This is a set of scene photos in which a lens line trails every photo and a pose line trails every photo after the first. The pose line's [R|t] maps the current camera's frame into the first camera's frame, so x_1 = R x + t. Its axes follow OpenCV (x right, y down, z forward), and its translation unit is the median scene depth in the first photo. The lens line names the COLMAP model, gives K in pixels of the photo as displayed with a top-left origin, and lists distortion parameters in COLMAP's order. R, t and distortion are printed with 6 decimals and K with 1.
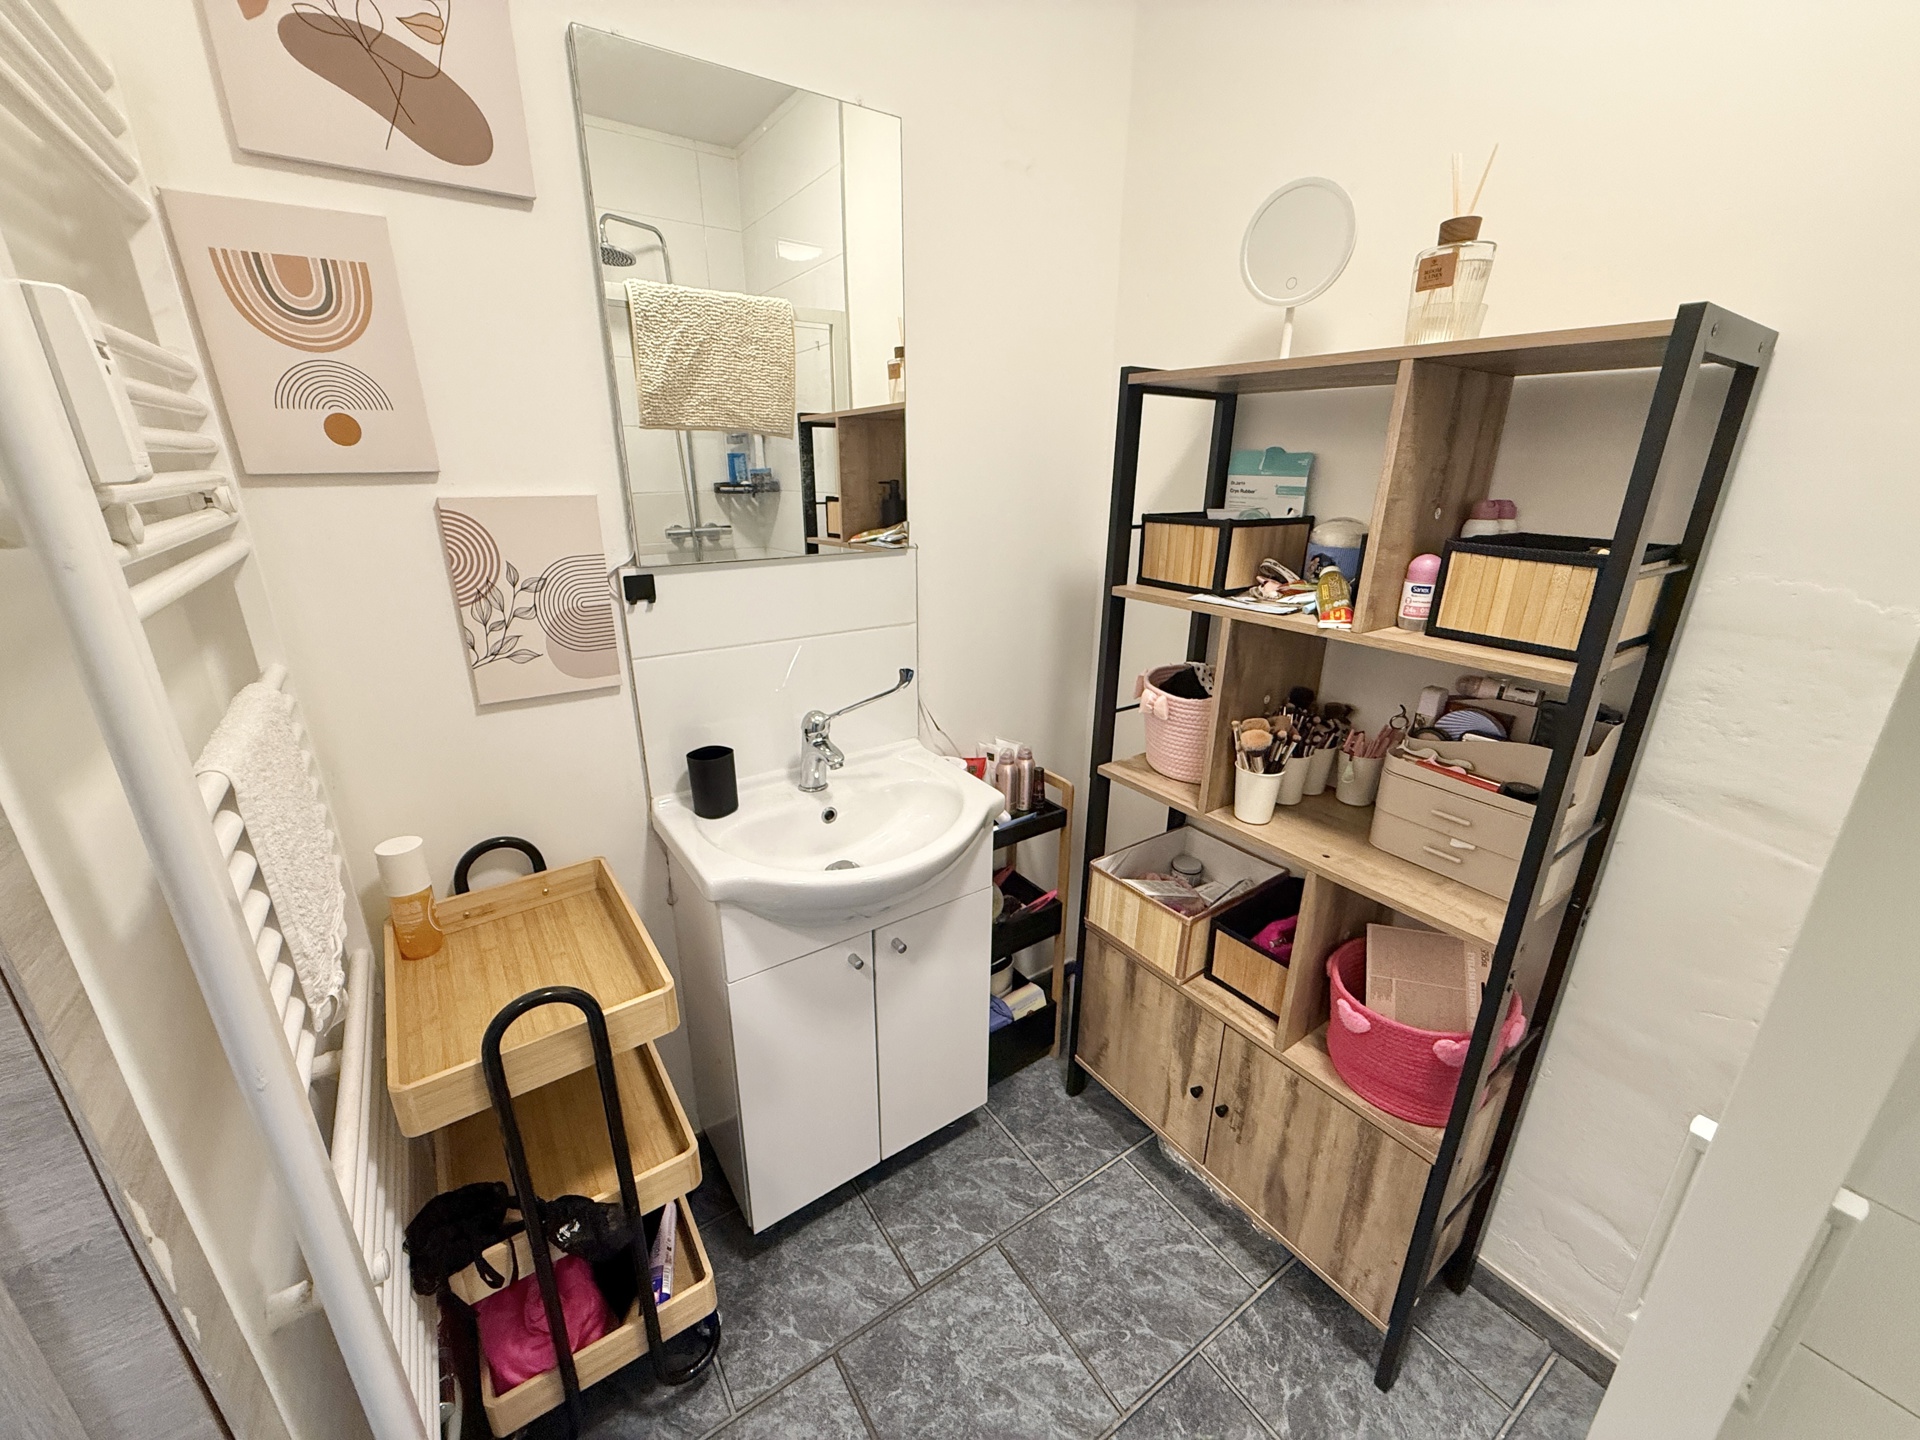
lens RADIAL K [[762.2, 0, 958.8], [0, 762.2, 719.1], [0, 0, 1]] dist [-0.000626, 0.000013]
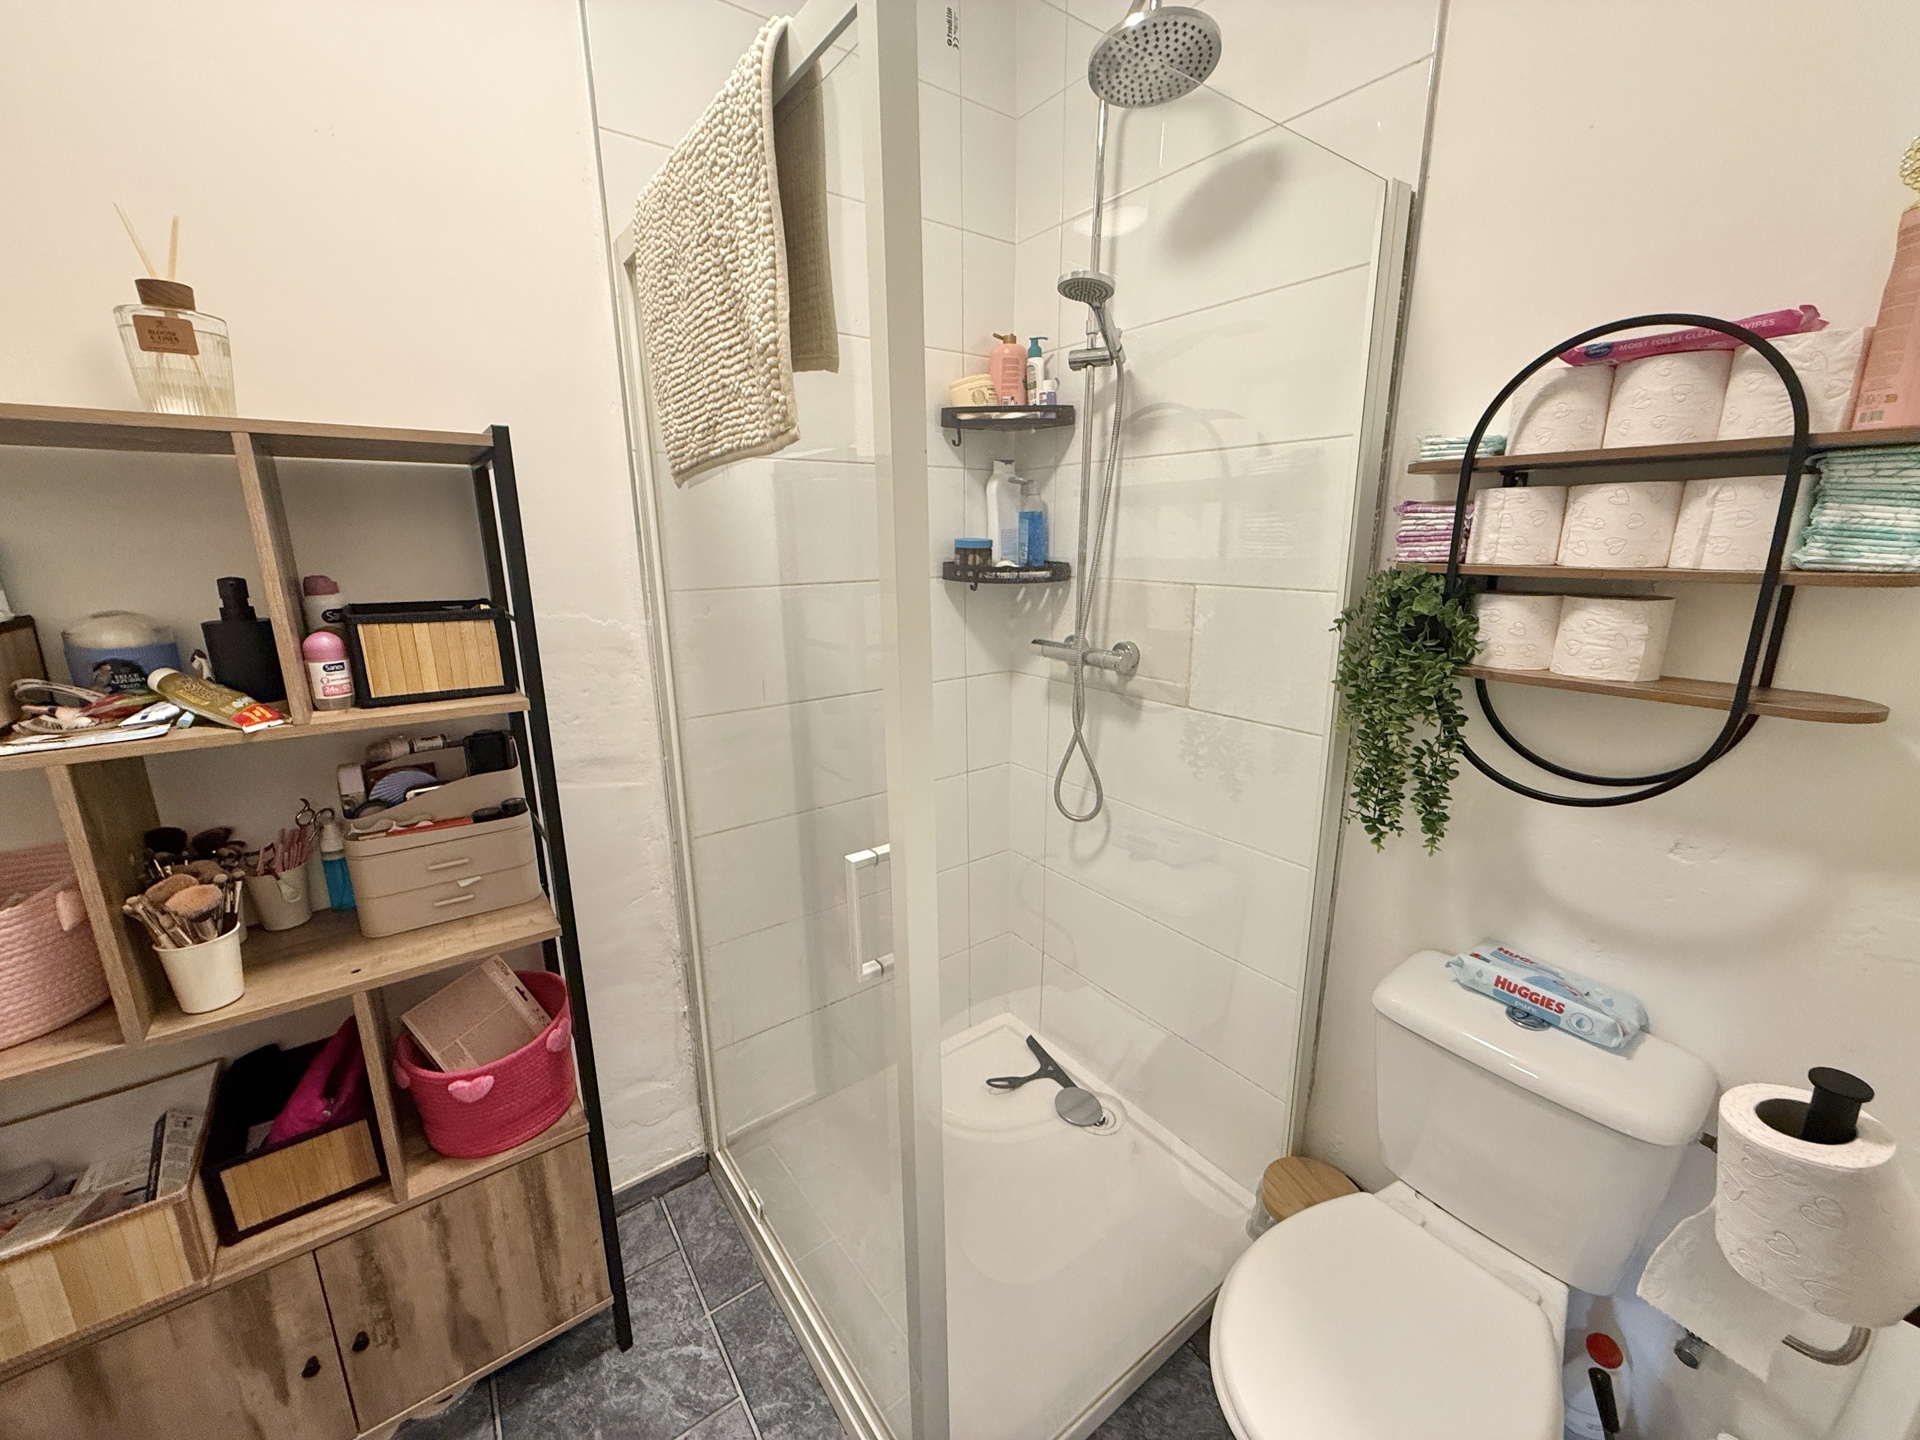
lens RADIAL K [[762.2, 0, 958.8], [0, 762.2, 719.1], [0, 0, 1]] dist [-0.000626, 0.000013]
pose [[-0.030466, -0.239666, 0.970377, -0.330258], [0.330707, 0.913734, 0.236059, -0.065806], [-0.943242, 0.328102, 0.051421, 0.191381]]
